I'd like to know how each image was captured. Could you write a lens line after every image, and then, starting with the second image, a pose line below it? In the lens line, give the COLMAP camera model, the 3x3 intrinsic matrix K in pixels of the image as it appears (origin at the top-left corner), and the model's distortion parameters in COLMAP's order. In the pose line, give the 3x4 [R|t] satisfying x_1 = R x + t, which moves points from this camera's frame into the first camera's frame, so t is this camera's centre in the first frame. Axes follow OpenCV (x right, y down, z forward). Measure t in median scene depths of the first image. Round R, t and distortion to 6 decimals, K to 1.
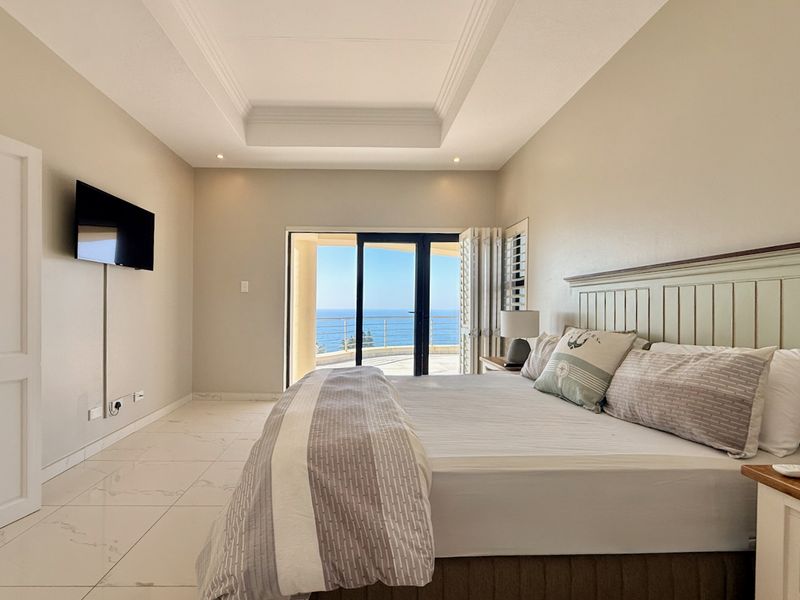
lens RADIAL K [[376.4, 0, 399.9], [0, 376.4, 307.1], [0, 0, 1]] dist [-0.000606, 0.000155]
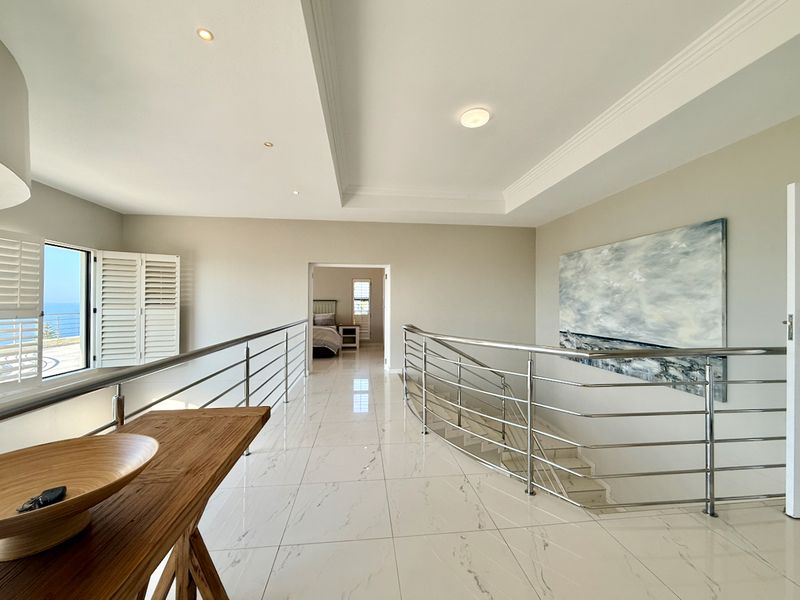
lens RADIAL K [[327.0, 0, 396.8], [0, 327.0, 302.0], [0, 0, 1]] dist [-0.002089, 0.000154]
pose [[-0.075891, -0.002006, 0.997114, -2.170799], [-0.007120, 0.999974, 0.001469, -0.055555], [-0.997091, -0.006988, -0.075903, 0.043937]]
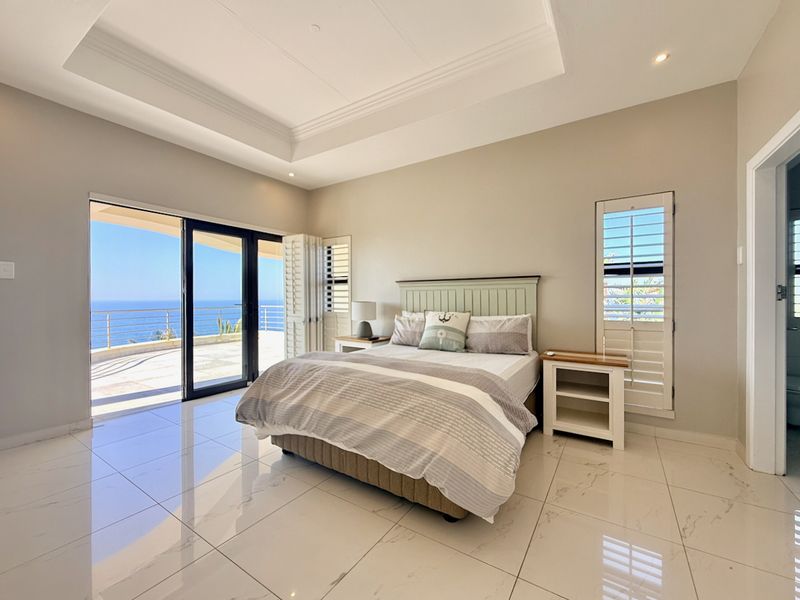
lens RADIAL K [[327.0, 0, 403.4], [0, 327.0, 298.5], [0, 0, 1]] dist [-0.002089, 0.000154]
pose [[0.571737, -0.002734, 0.820432, -0.499414], [0.000113, 0.999995, 0.003253, -0.005859], [-0.820437, -0.001767, 0.571734, 0.127024]]
